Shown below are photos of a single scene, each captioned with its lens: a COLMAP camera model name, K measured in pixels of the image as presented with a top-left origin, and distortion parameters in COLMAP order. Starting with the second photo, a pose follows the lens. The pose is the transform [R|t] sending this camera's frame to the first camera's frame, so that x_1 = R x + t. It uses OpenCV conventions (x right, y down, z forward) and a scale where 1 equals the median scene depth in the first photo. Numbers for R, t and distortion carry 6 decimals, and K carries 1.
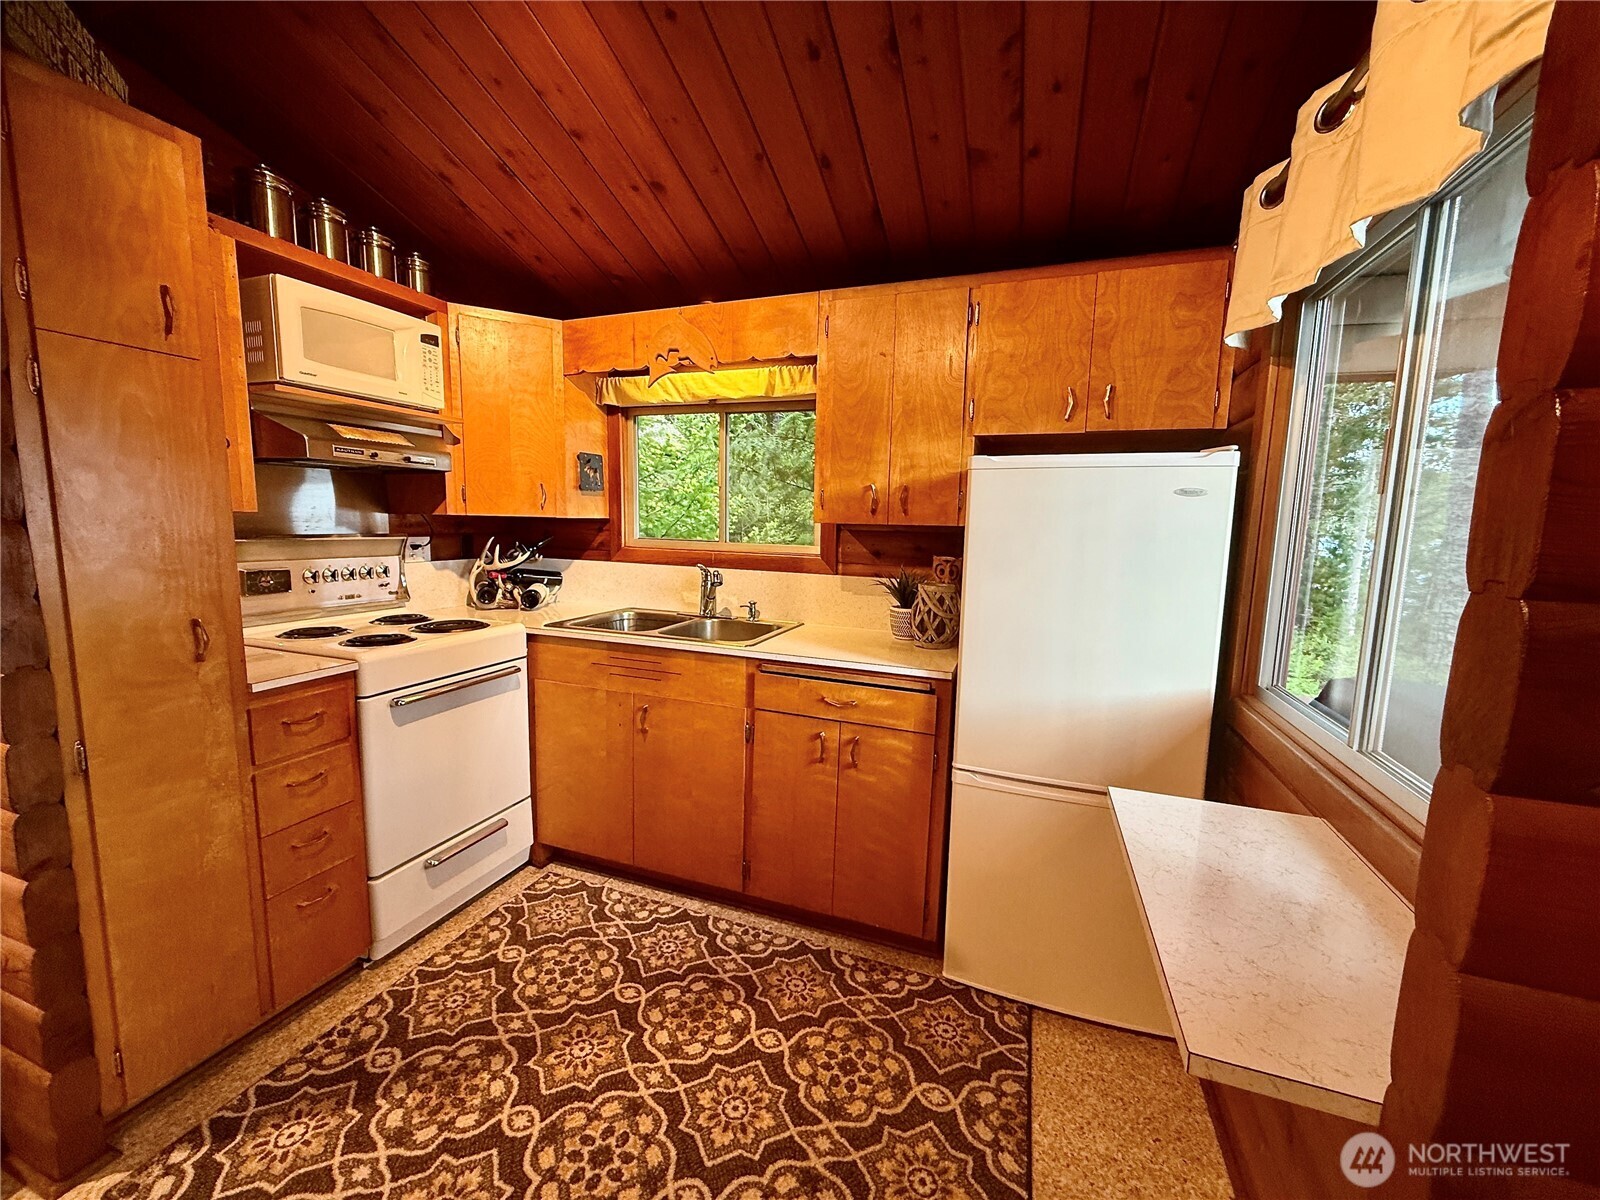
lens RADIAL K [[633.8, 0, 798.1], [0, 633.8, 605.9], [0, 0, 1]] dist [-0.002002, -0.000661]
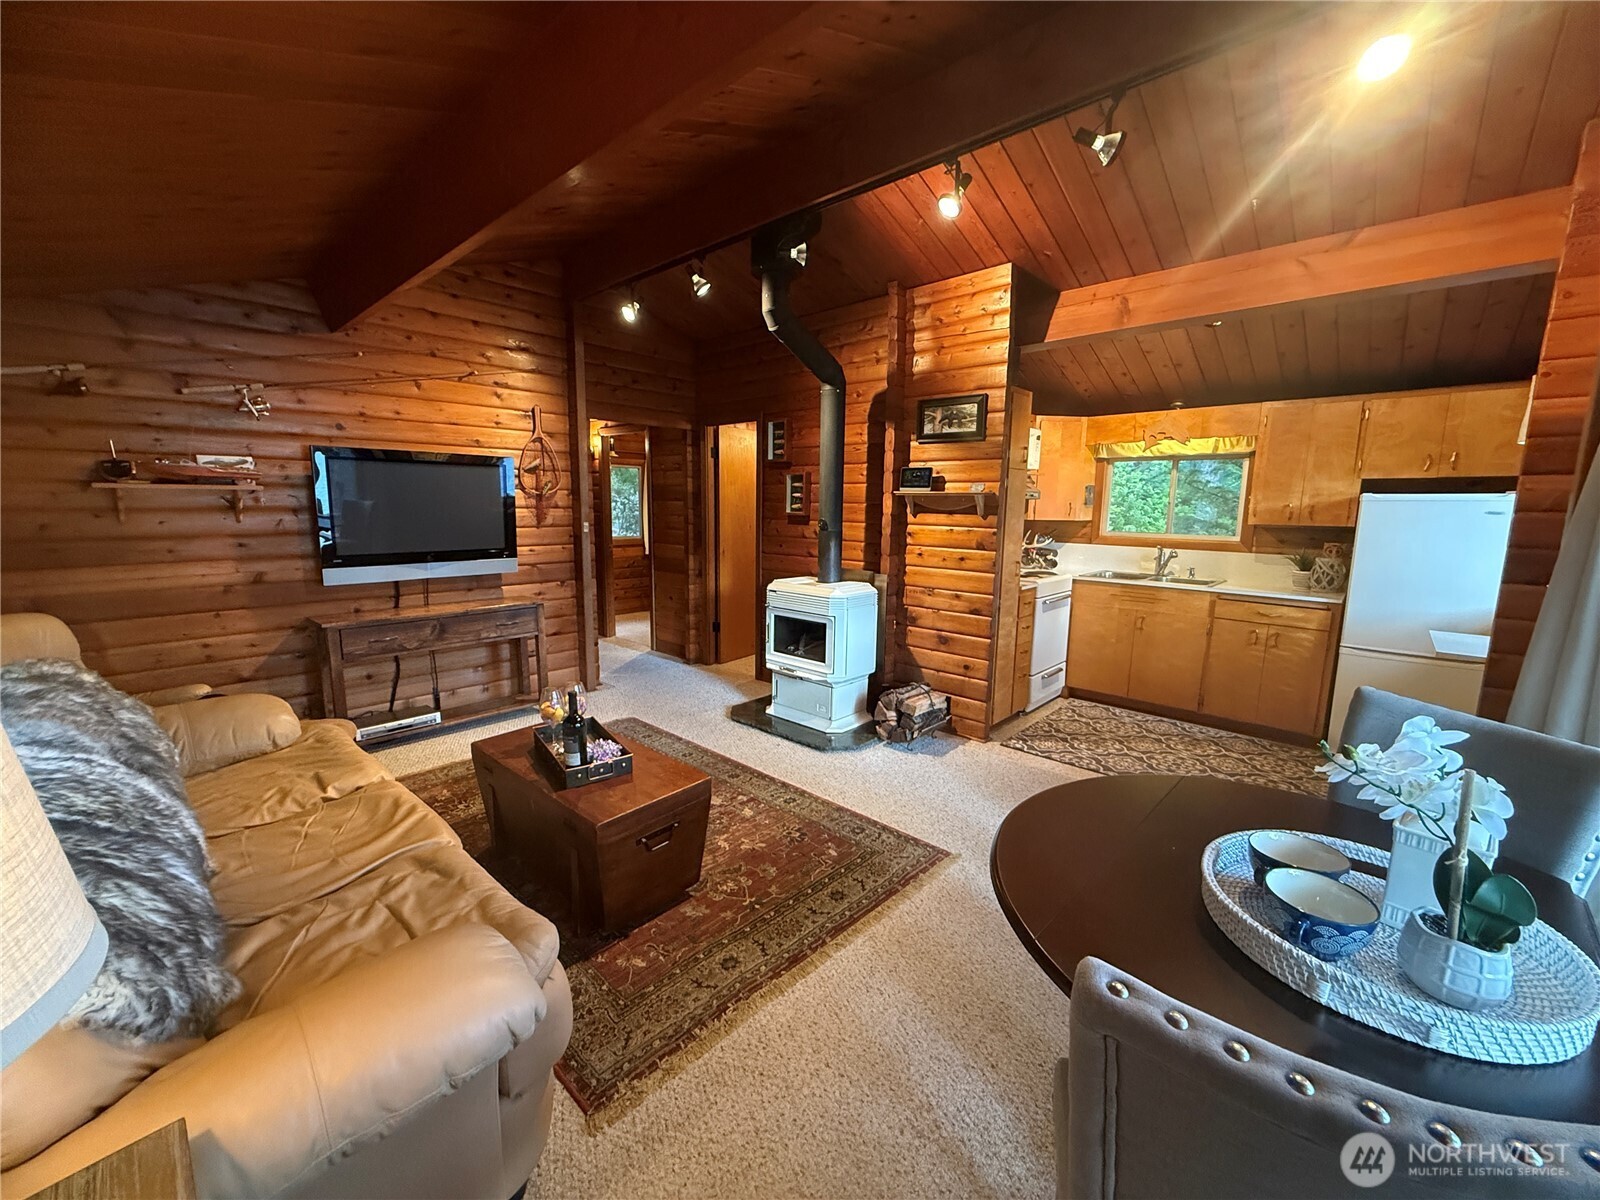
lens RADIAL K [[633.8, 0, 792.1], [0, 633.8, 602.8], [0, 0, 1]] dist [-0.002002, -0.000661]
pose [[0.918087, 0.047136, -0.393566, -0.508550], [-0.041099, 0.998873, 0.023759, 0.122090], [0.394242, -0.005638, 0.918989, -1.371320]]
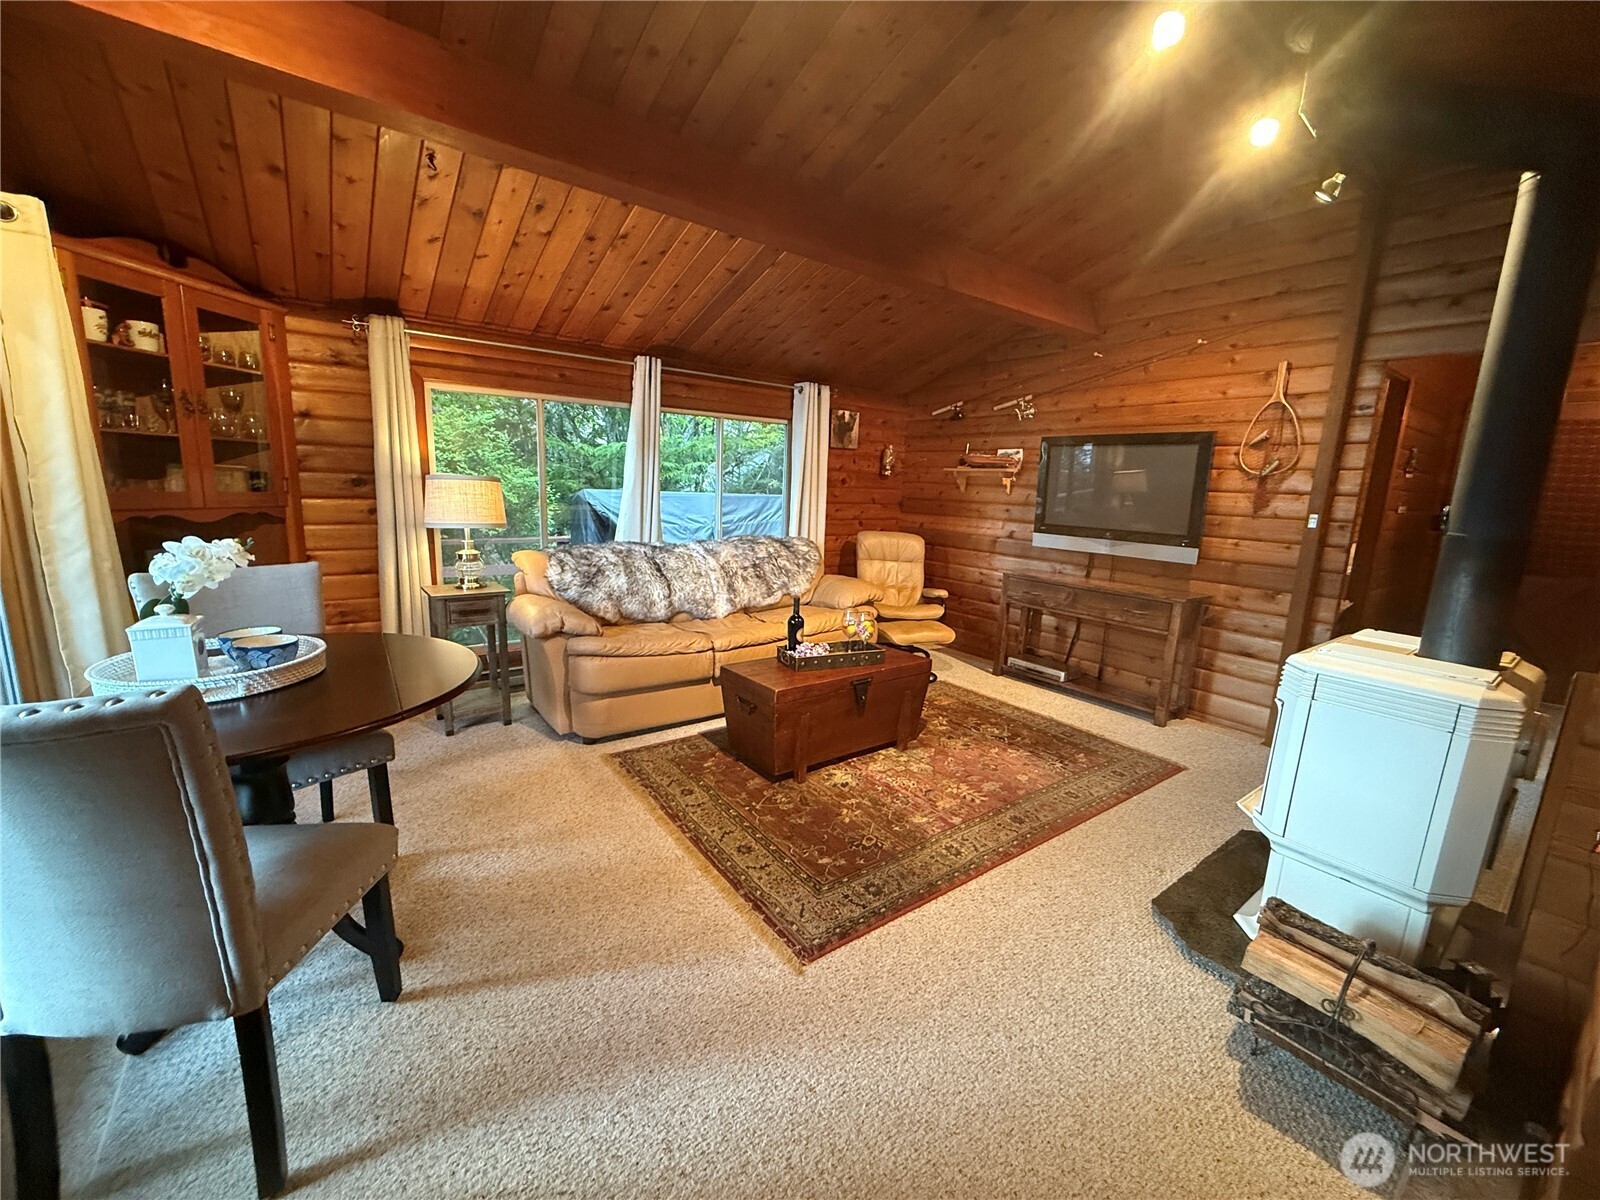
lens RADIAL K [[633.8, 0, 797.3], [0, 633.8, 600.3], [0, 0, 1]] dist [-0.002002, -0.000661]
pose [[-0.547076, 0.103827, -0.830619, -0.023632], [-0.167398, 0.958665, 0.230087, -0.023318], [0.820174, 0.264919, -0.507082, 0.231125]]
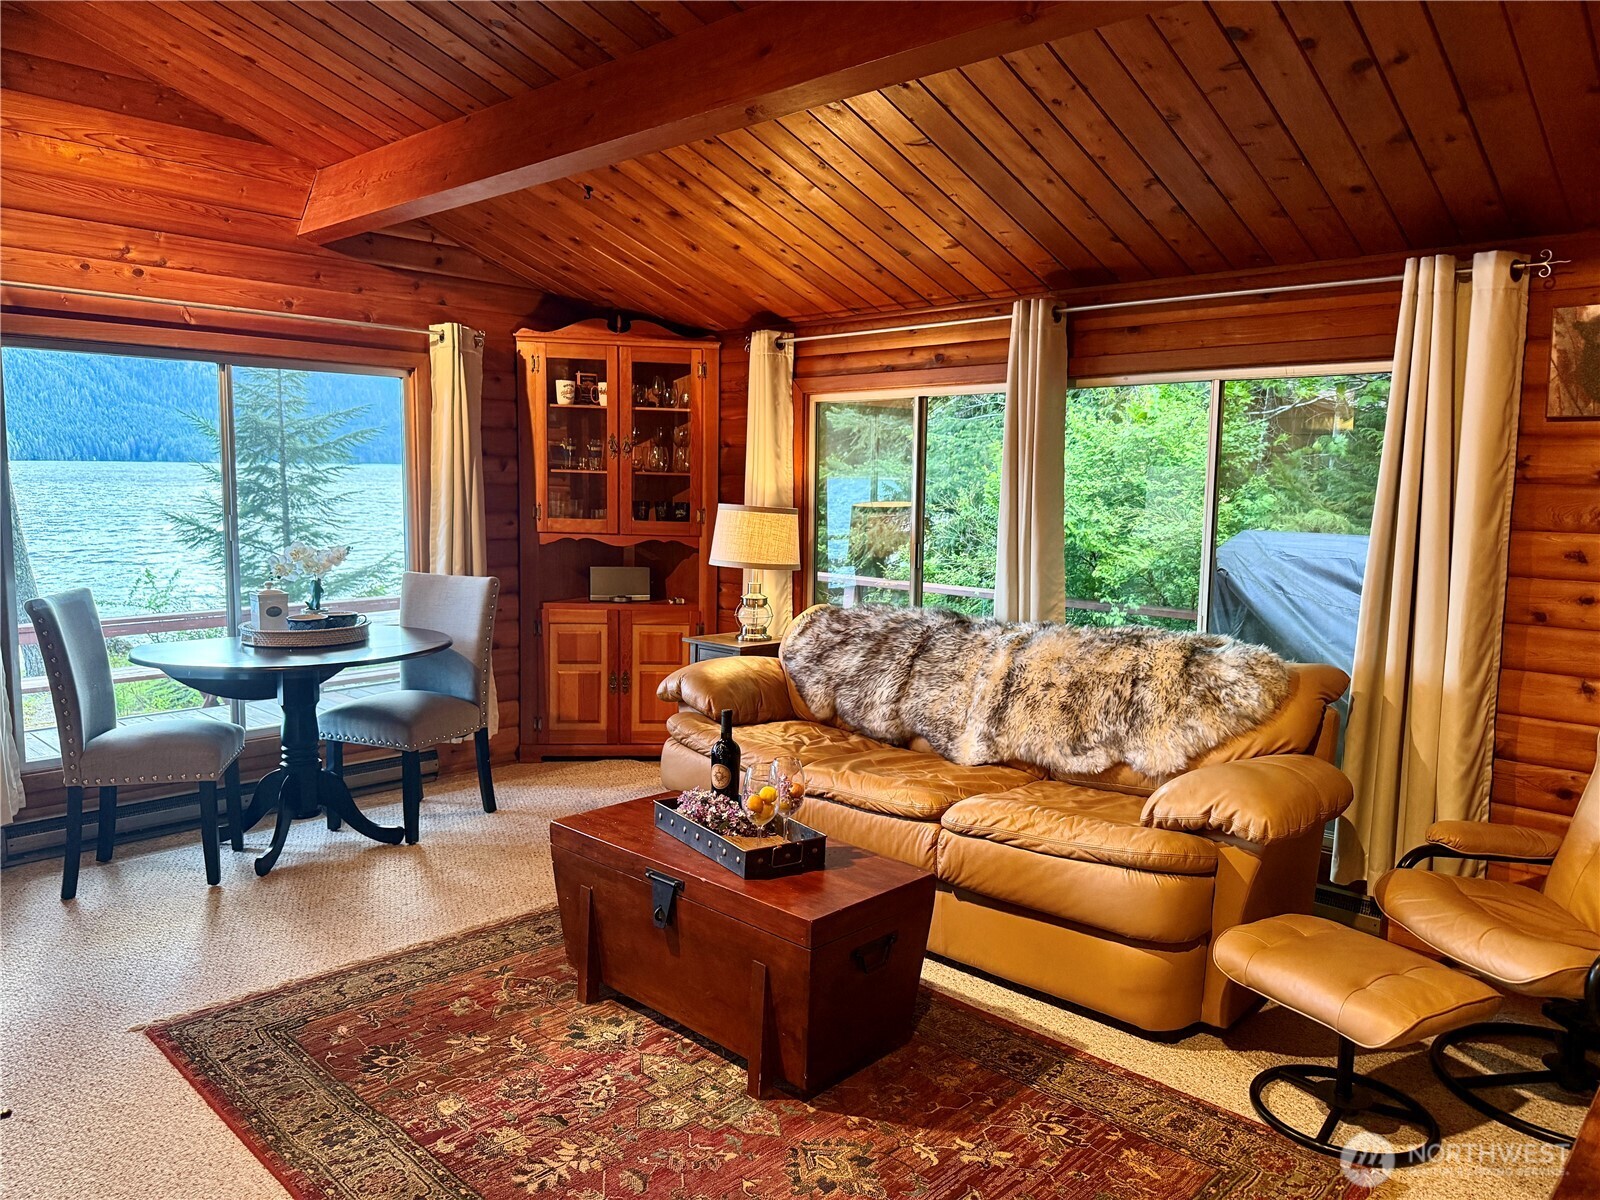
lens RADIAL K [[1118.3, 0, 801.5], [0, 1118.3, 591.6], [0, 0, 1]] dist [0.022814, -0.035136]
pose [[-0.917159, -0.081091, 0.390185, -1.927493], [0.015509, 0.971075, 0.238269, -0.192481], [-0.398220, 0.224582, -0.889372, 0.717536]]
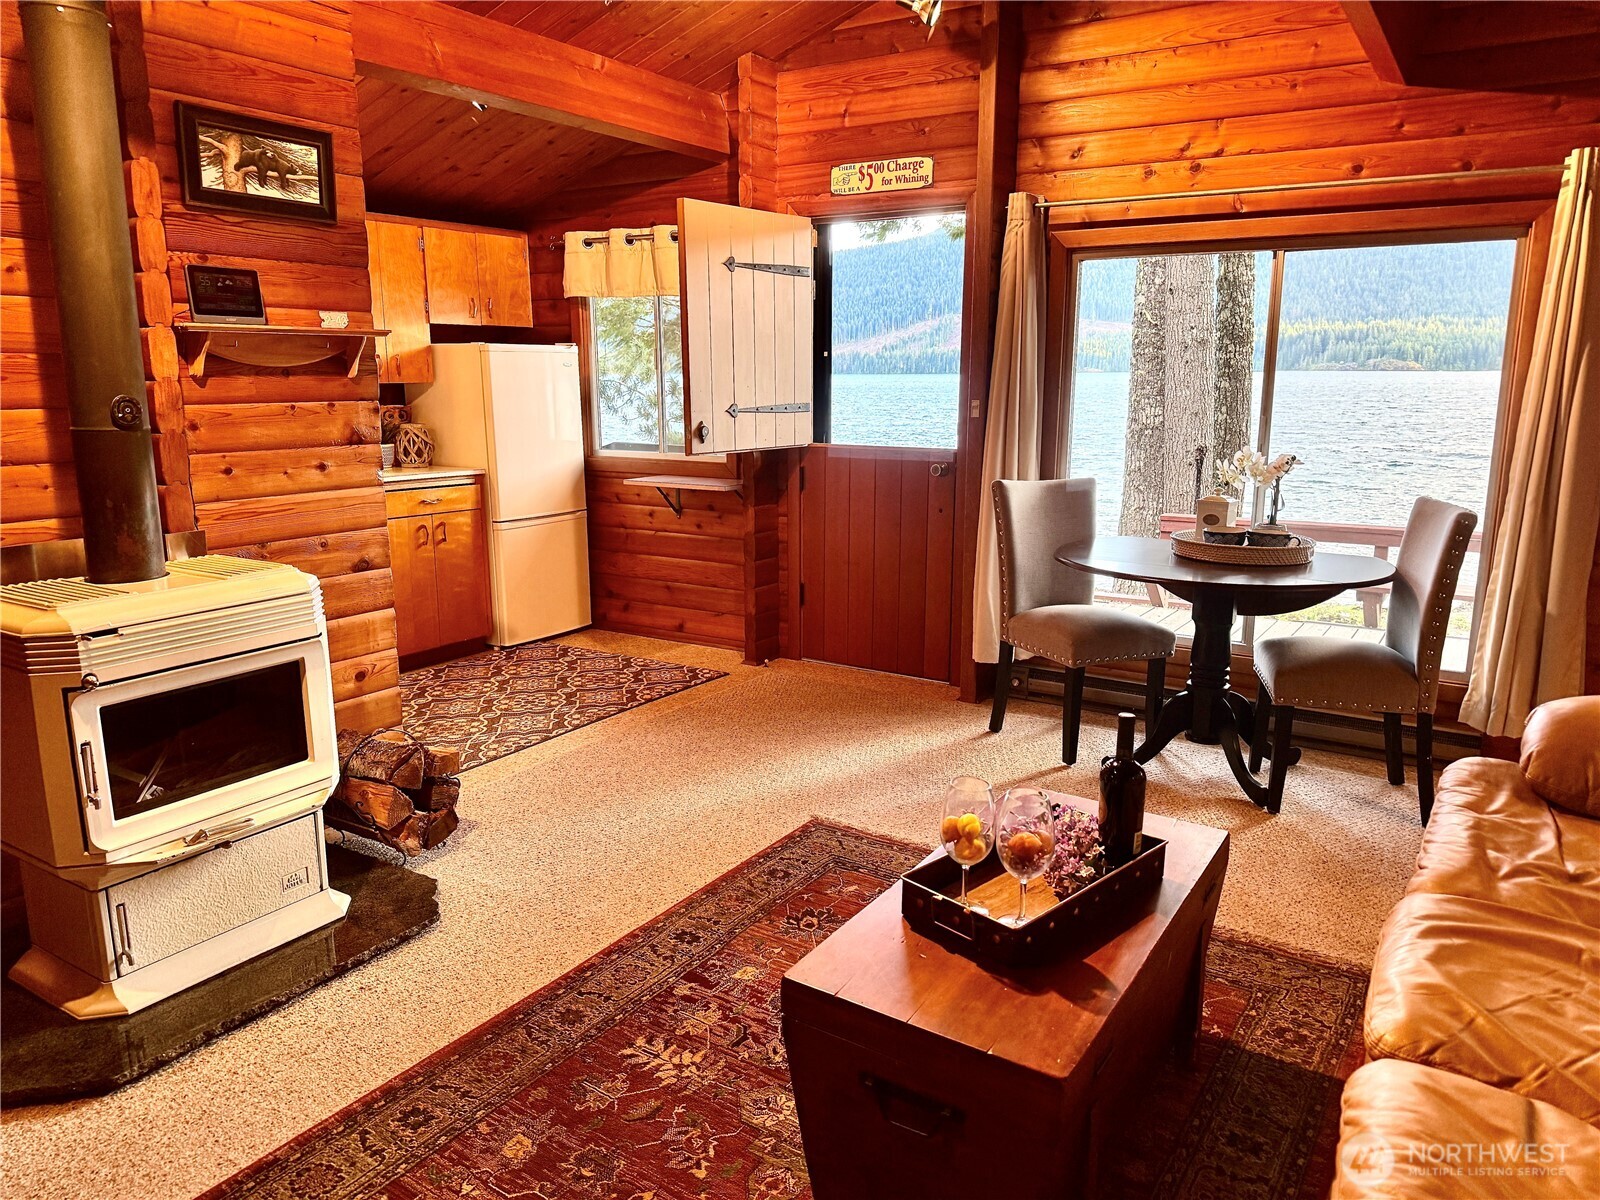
lens RADIAL K [[1118.3, 0, 813.2], [0, 1118.3, 597.1], [0, 0, 1]] dist [0.022814, -0.035136]
pose [[0.218903, -0.217993, 0.951084, -2.247370], [0.137639, 0.971876, 0.191080, -0.013711], [-0.965990, 0.089078, 0.242751, -0.511027]]
